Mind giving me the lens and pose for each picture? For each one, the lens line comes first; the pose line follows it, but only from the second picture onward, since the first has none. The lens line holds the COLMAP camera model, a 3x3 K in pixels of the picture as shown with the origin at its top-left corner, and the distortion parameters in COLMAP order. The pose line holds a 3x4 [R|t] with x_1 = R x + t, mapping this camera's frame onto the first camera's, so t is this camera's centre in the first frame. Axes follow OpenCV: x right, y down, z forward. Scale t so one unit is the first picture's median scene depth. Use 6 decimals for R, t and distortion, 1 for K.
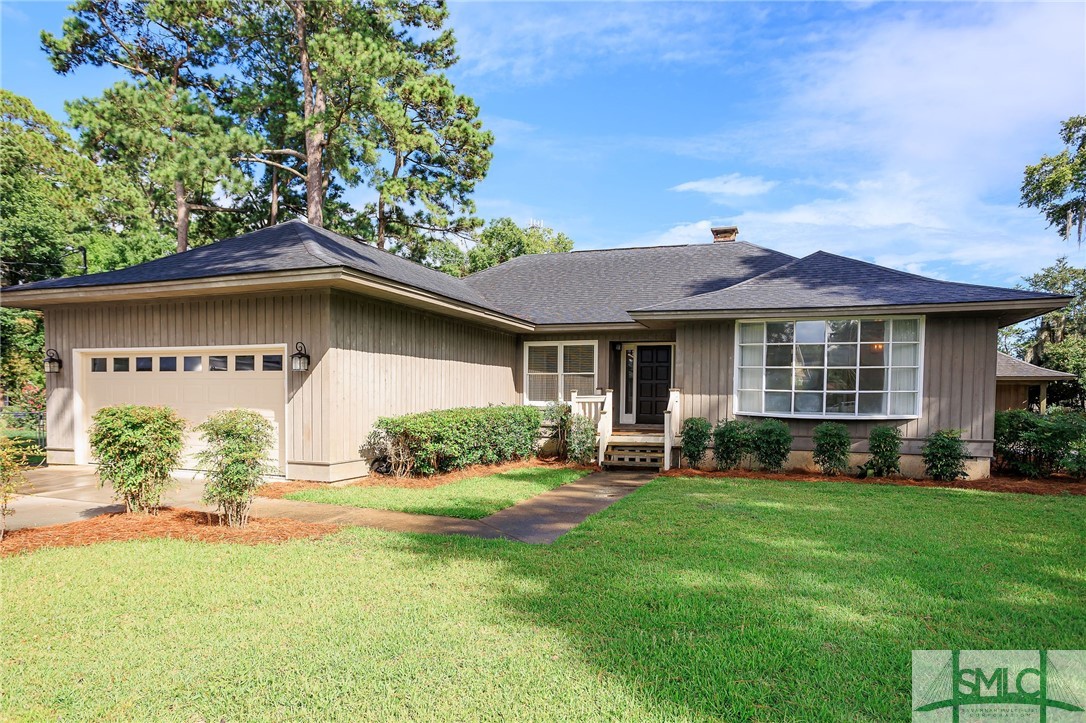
lens RADIAL K [[659.1, 0, 542.3], [0, 659.1, 390.3], [0, 0, 1]] dist [-0.005959, 0.000200]
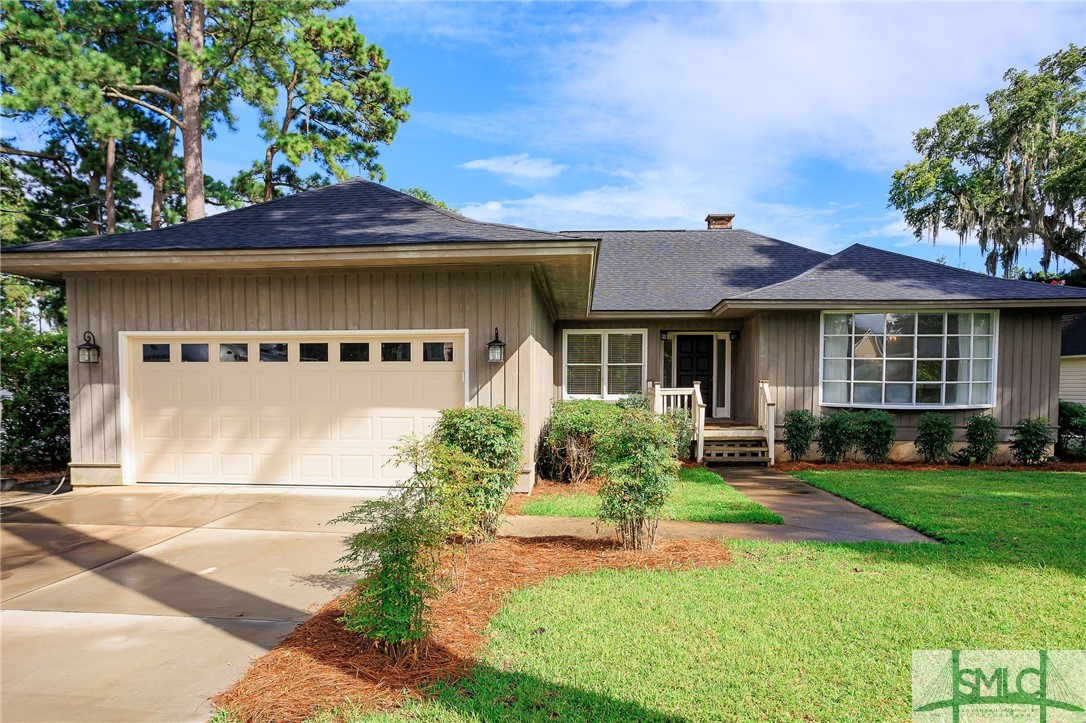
lens RADIAL K [[708.5, 0, 543.0], [0, 708.5, 391.3], [0, 0, 1]] dist [-0.000117, 0.002540]
pose [[0.966336, -0.009174, 0.257119, -0.387195], [0.005649, 0.999880, 0.014444, -0.003252], [-0.257221, -0.012506, 0.966272, 0.078451]]
